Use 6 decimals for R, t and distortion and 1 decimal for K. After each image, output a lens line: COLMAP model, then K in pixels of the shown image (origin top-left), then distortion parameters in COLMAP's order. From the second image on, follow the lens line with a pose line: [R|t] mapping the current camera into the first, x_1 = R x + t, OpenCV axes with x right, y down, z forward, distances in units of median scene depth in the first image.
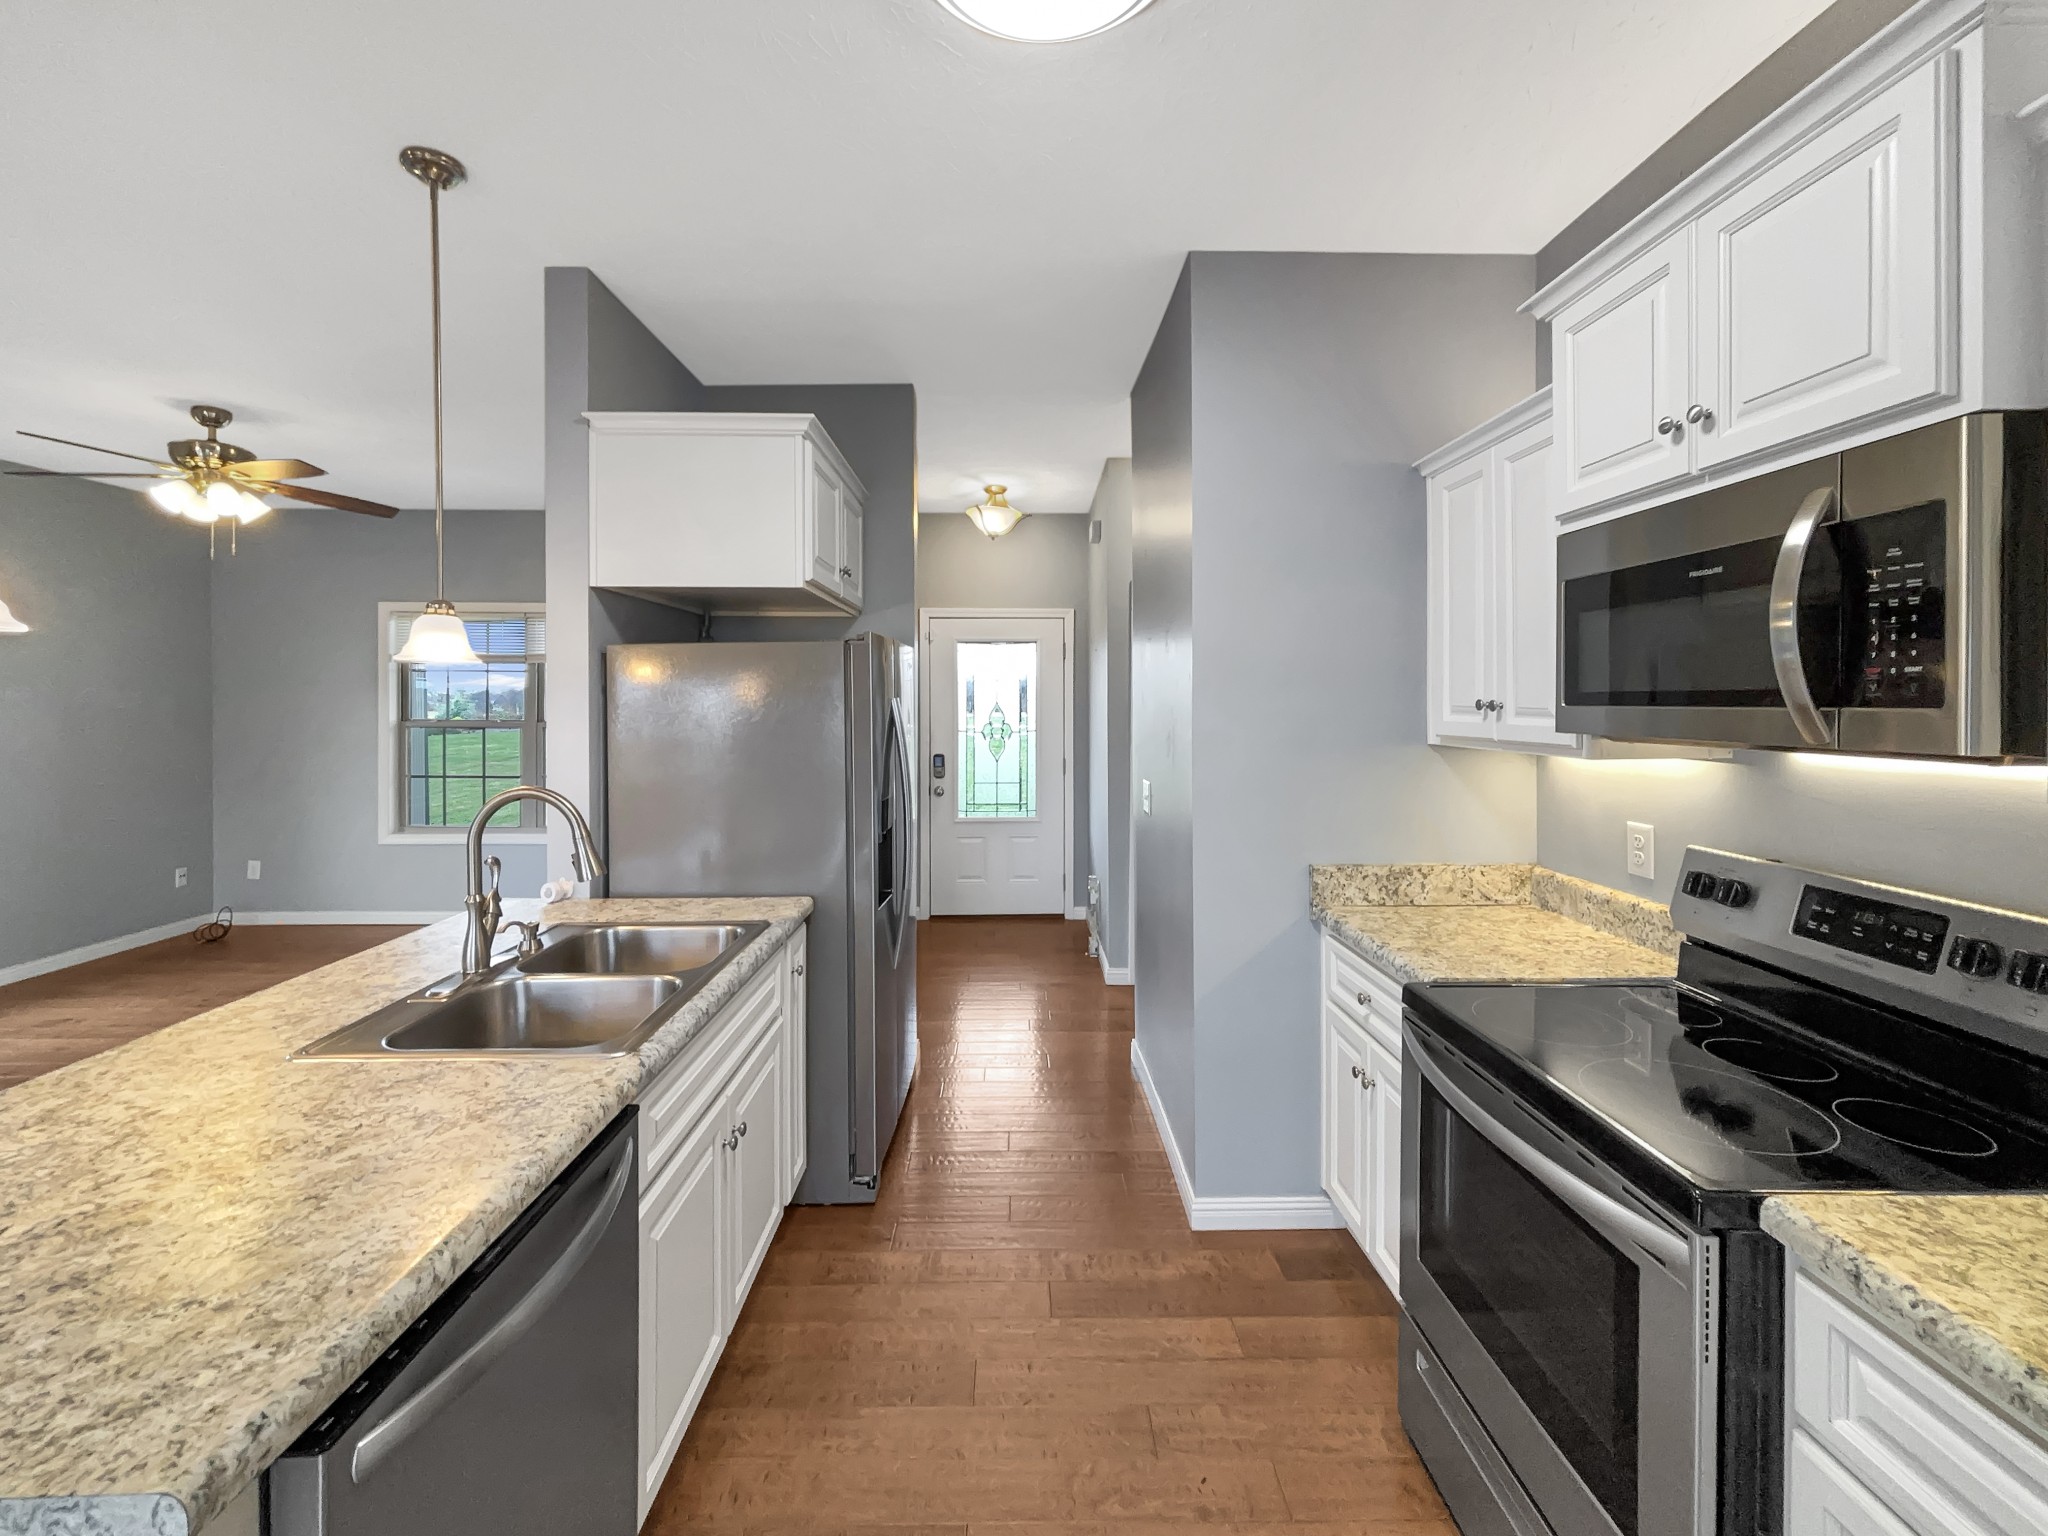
lens RADIAL K [[840.9, 0, 1017.8], [0, 840.9, 709.8], [0, 0, 1]] dist [0.001045, -0.000142]
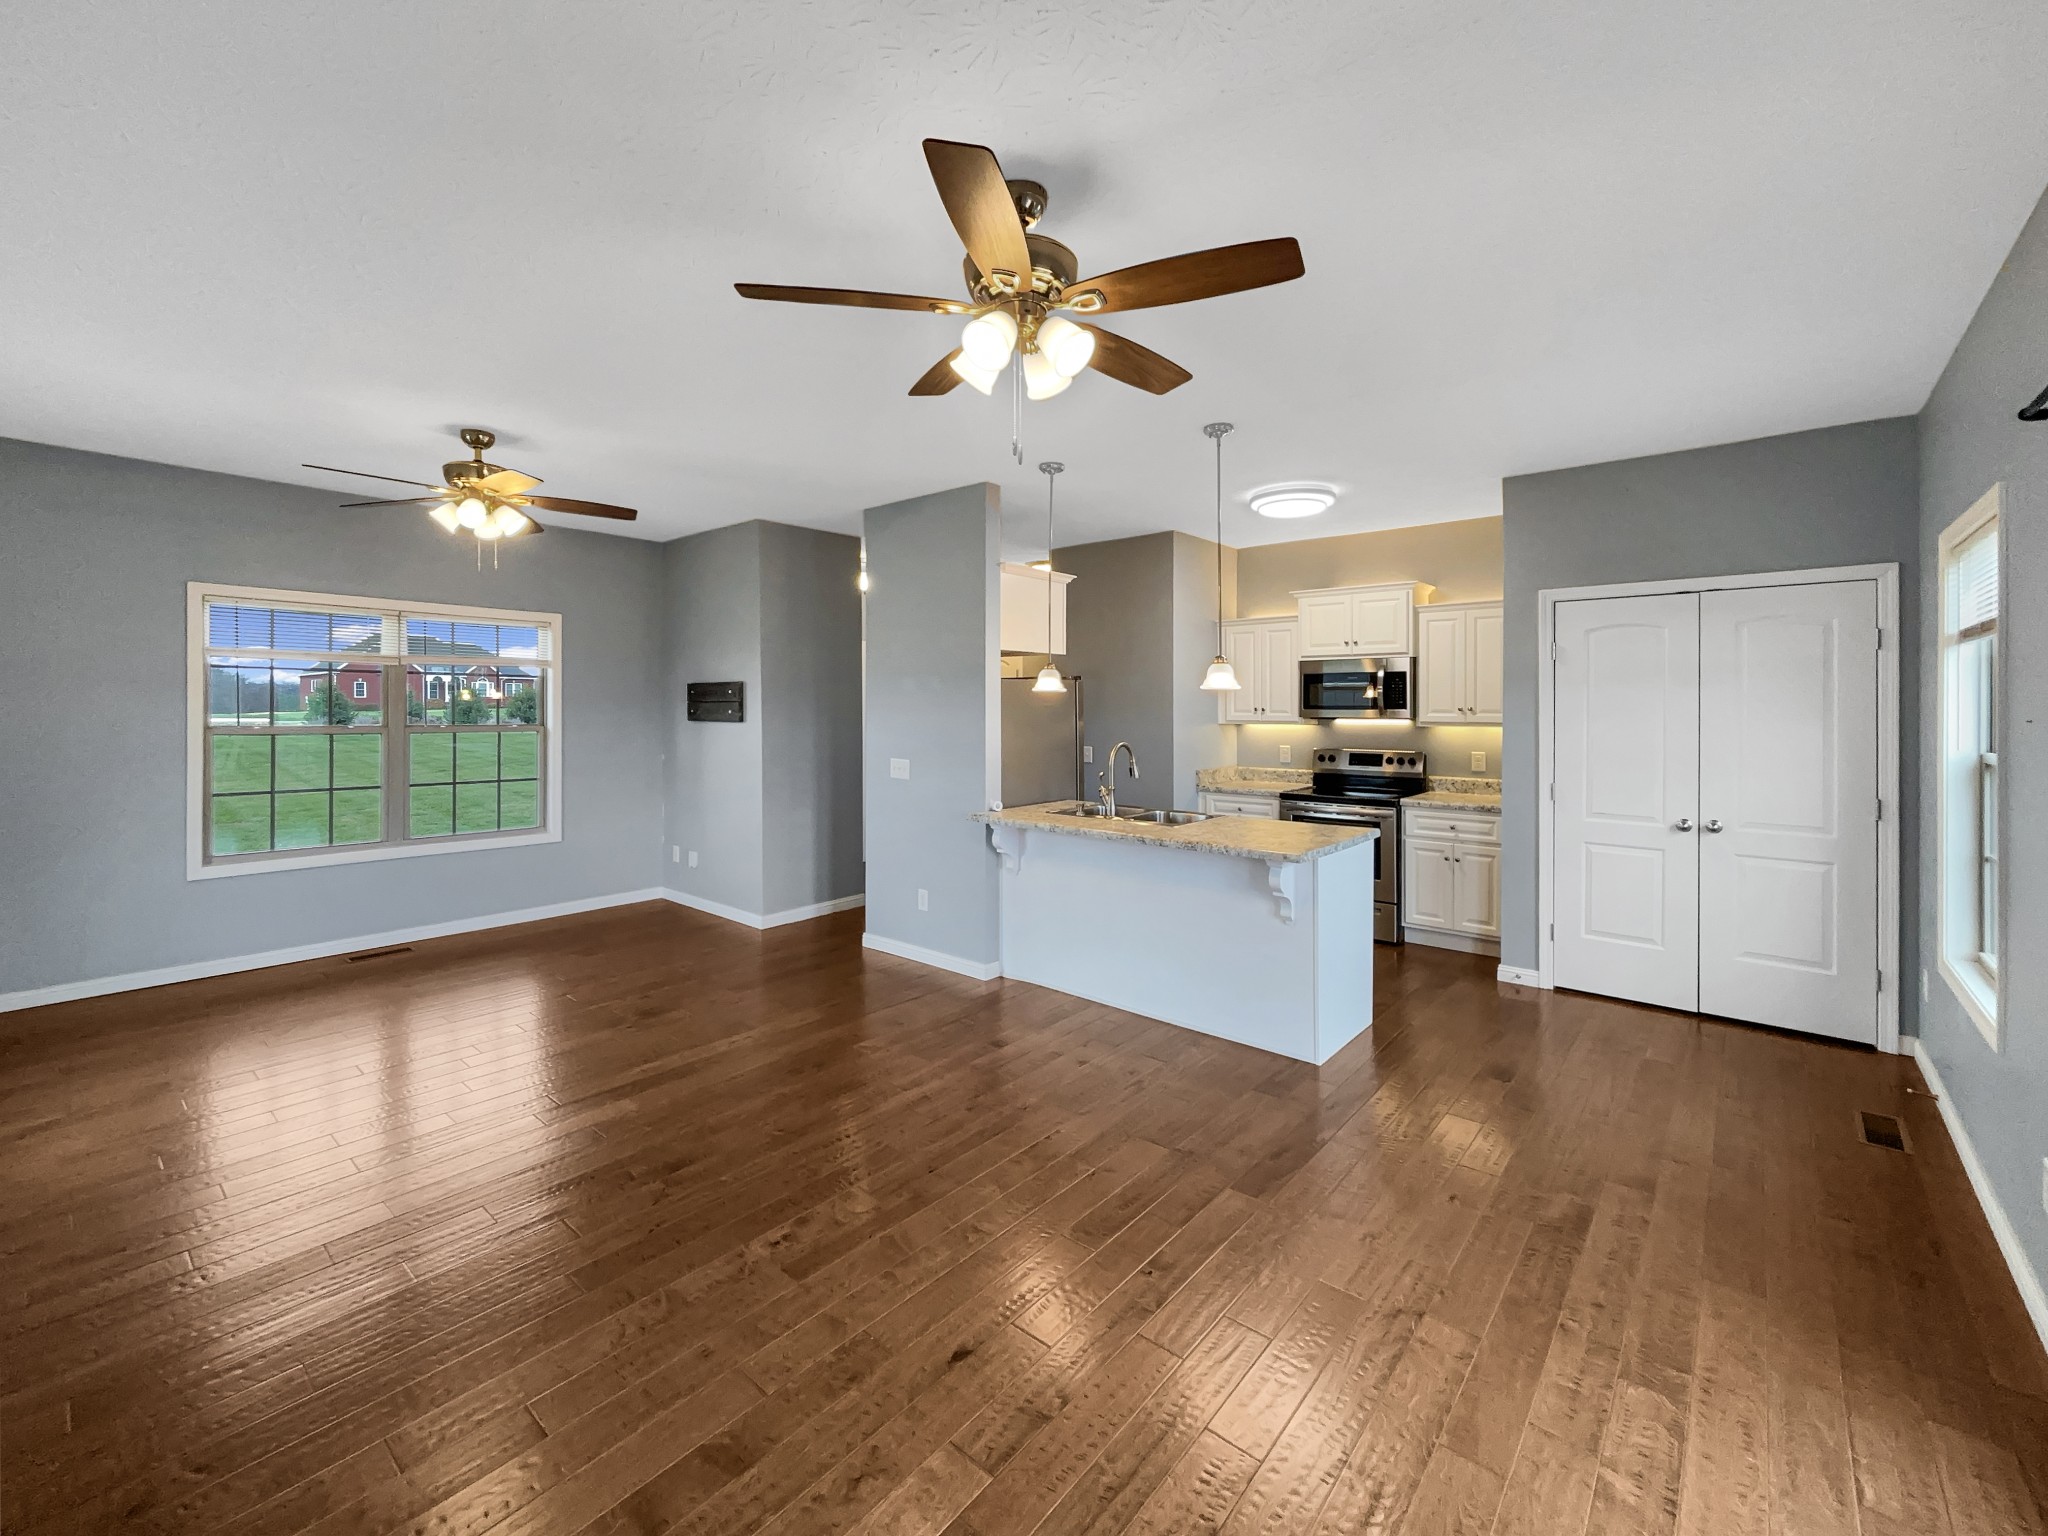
lens RADIAL K [[840.9, 0, 1017.8], [0, 840.9, 709.8], [0, 0, 1]] dist [0.001045, -0.000142]
pose [[0.669399, -0.002744, 0.742898, -1.798064], [0.003246, 0.999994, 0.000769, -0.006717], [-0.742896, 0.001897, 0.669404, -0.304201]]
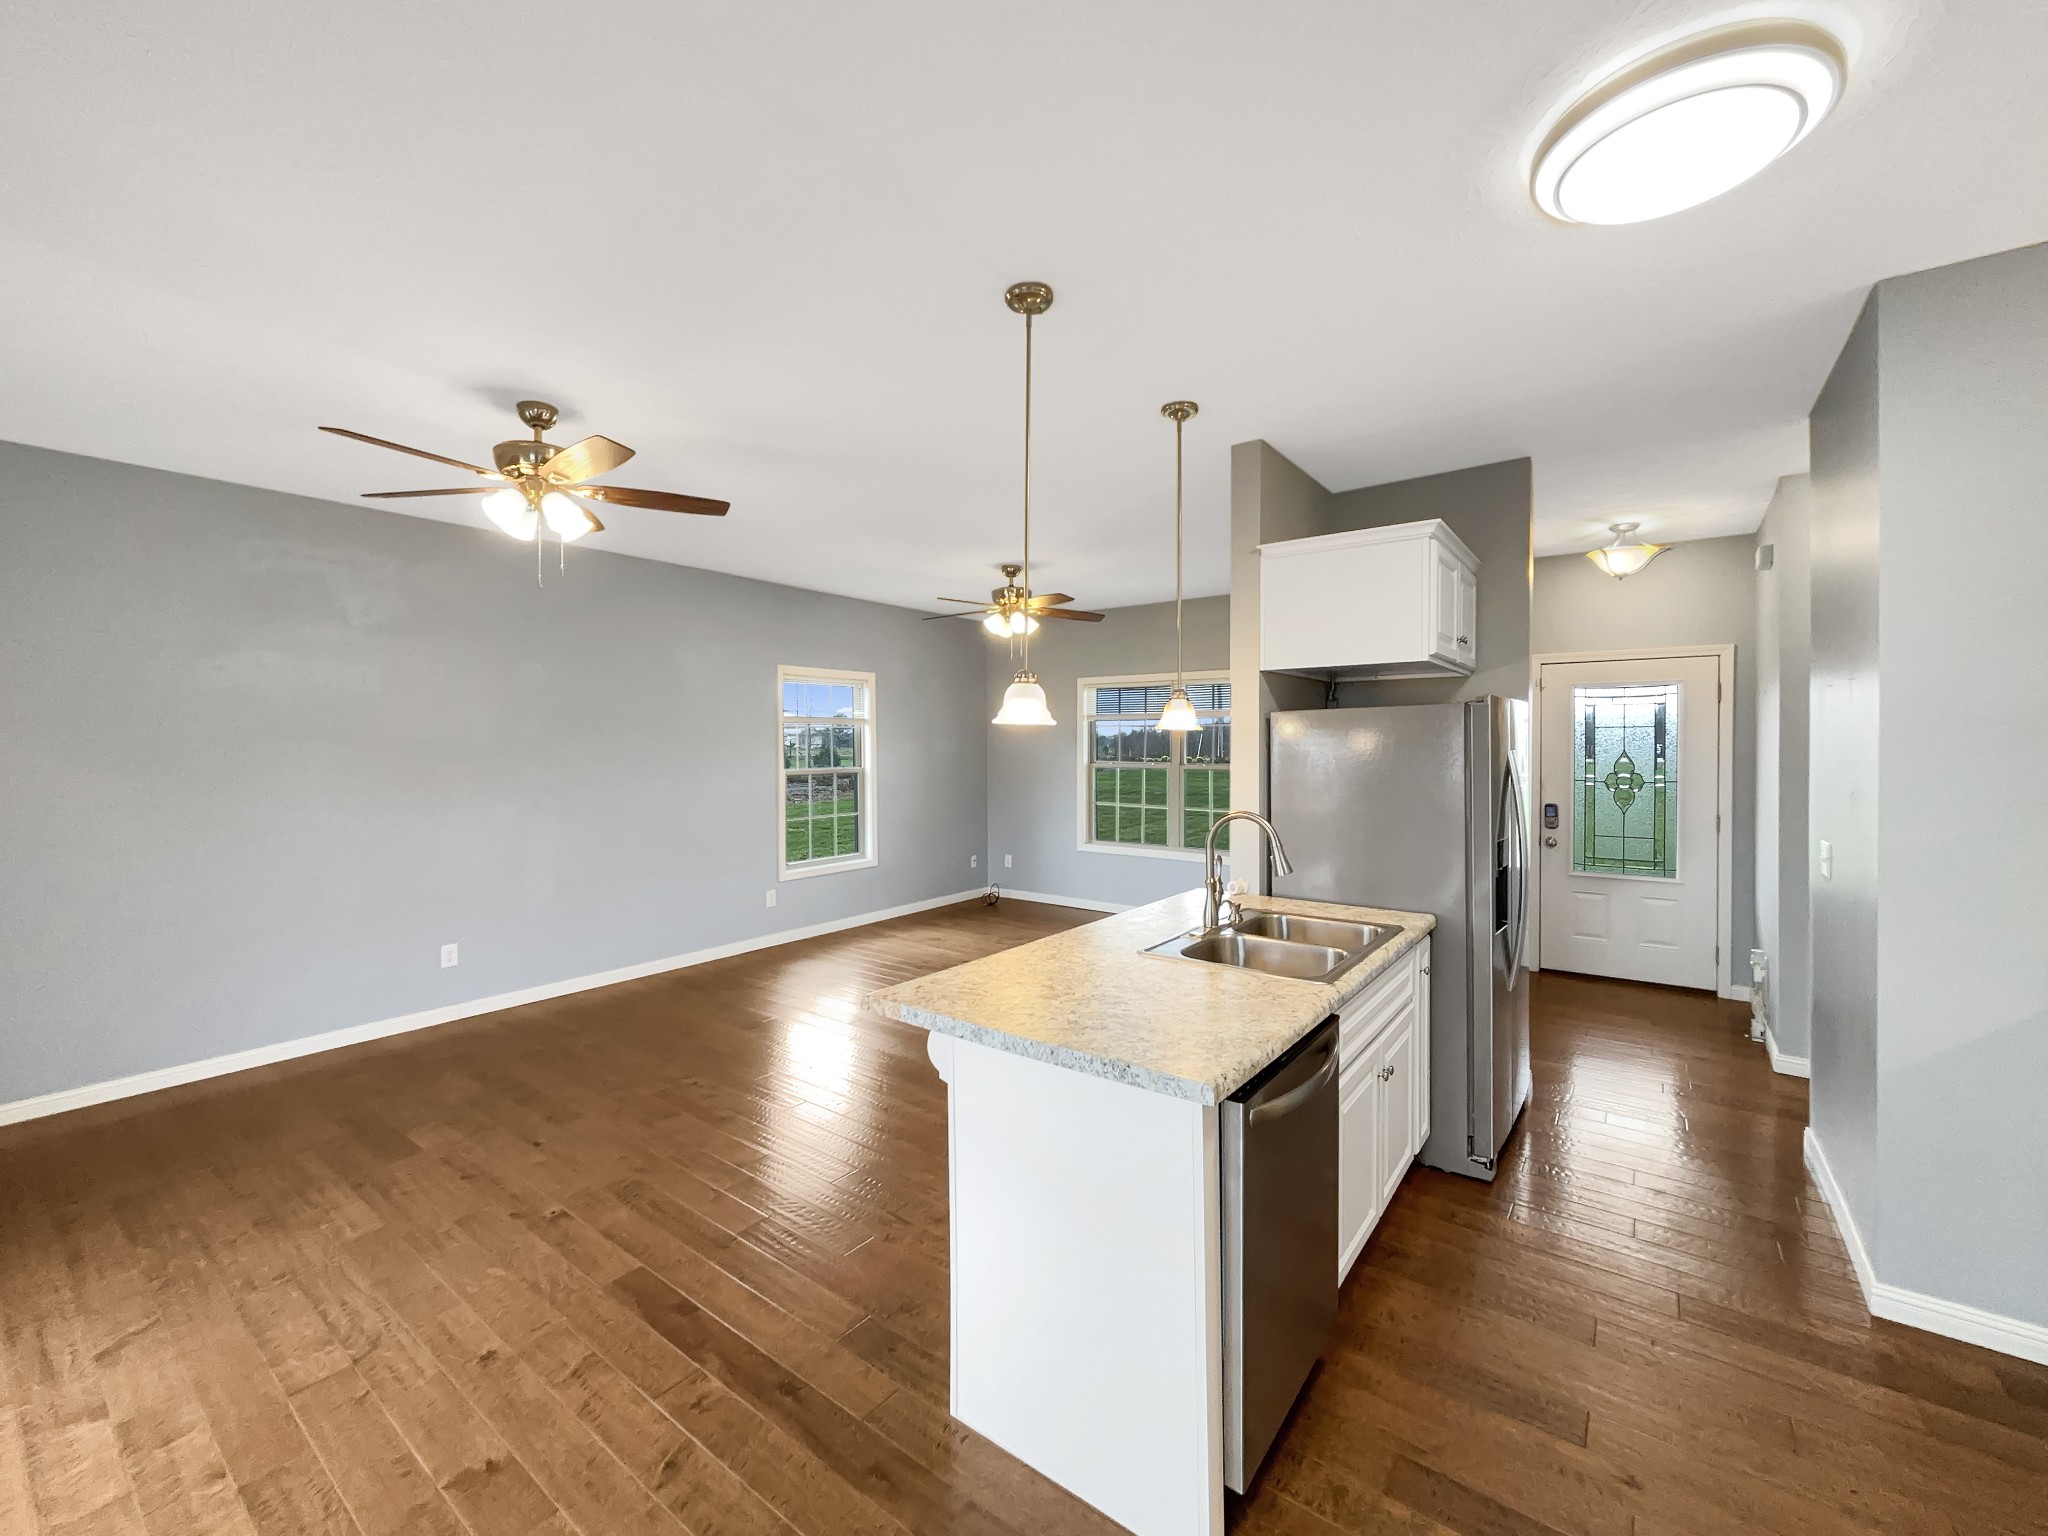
lens RADIAL K [[821.2, 0, 1031.1], [0, 821.2, 758.3], [0, 0, 1]] dist [0.002869, -0.002883]
pose [[0.795431, 0.006662, -0.606008, 0.008697], [-0.004000, 0.999976, 0.005742, -0.008101], [0.606031, -0.002143, 0.795438, -0.281964]]
